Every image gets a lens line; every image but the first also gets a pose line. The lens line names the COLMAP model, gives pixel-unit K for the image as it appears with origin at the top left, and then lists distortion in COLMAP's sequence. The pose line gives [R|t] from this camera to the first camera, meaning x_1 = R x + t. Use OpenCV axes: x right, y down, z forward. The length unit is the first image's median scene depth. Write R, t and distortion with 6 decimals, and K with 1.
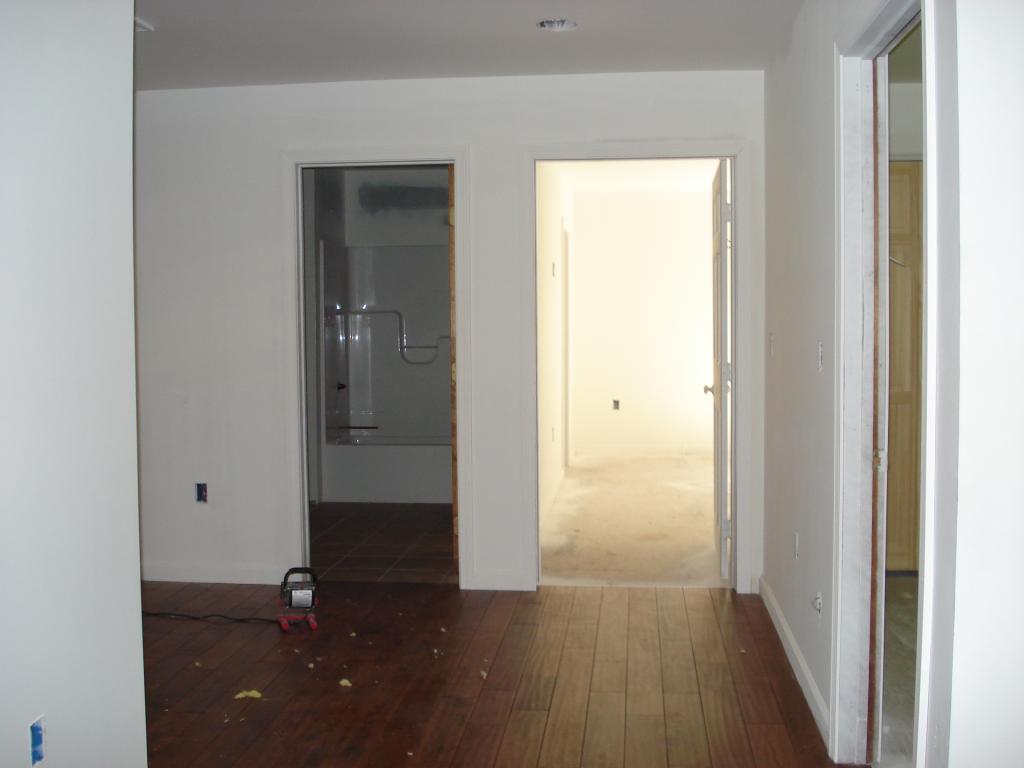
lens RADIAL K [[1141.9, 0, 512.5], [0, 1141.9, 384.0], [0, 0, 1]] dist [-0.104054, 0.000000]
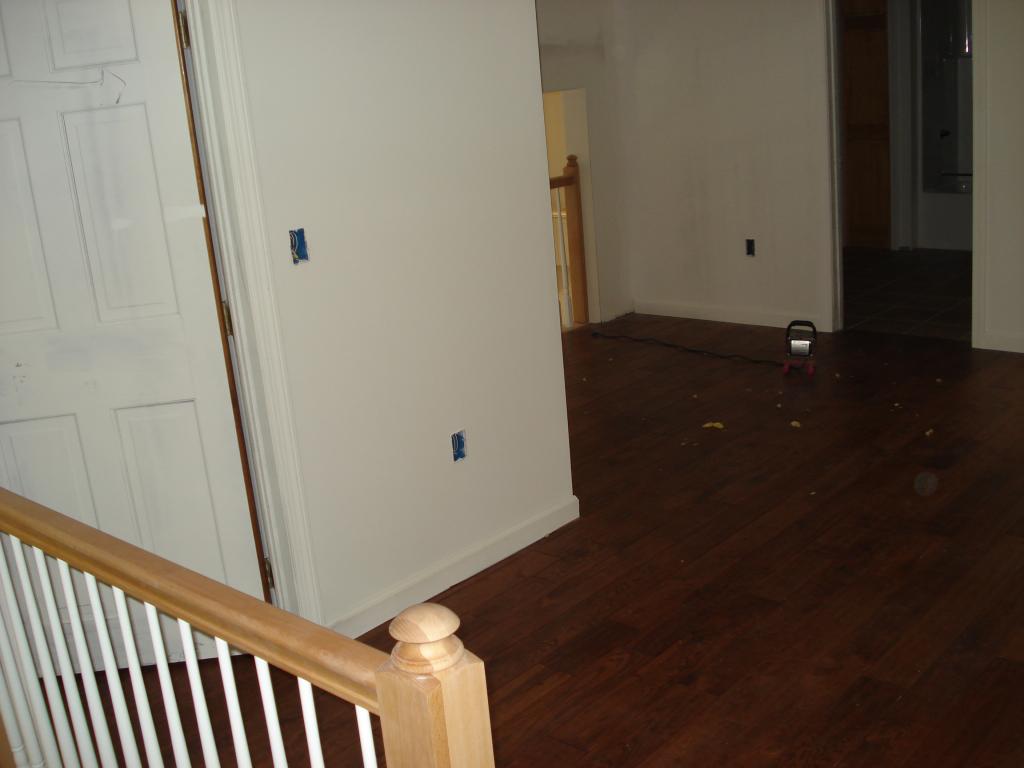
lens RADIAL K [[1141.9, 0, 511.7], [0, 1141.9, 384.0], [0, 0, 1]] dist [-0.104054, 0.000000]
pose [[0.801194, 0.096249, -0.590613, 0.261900], [0.053990, 0.971328, 0.231532, -0.057123], [0.595964, -0.217389, 0.773026, -0.074188]]
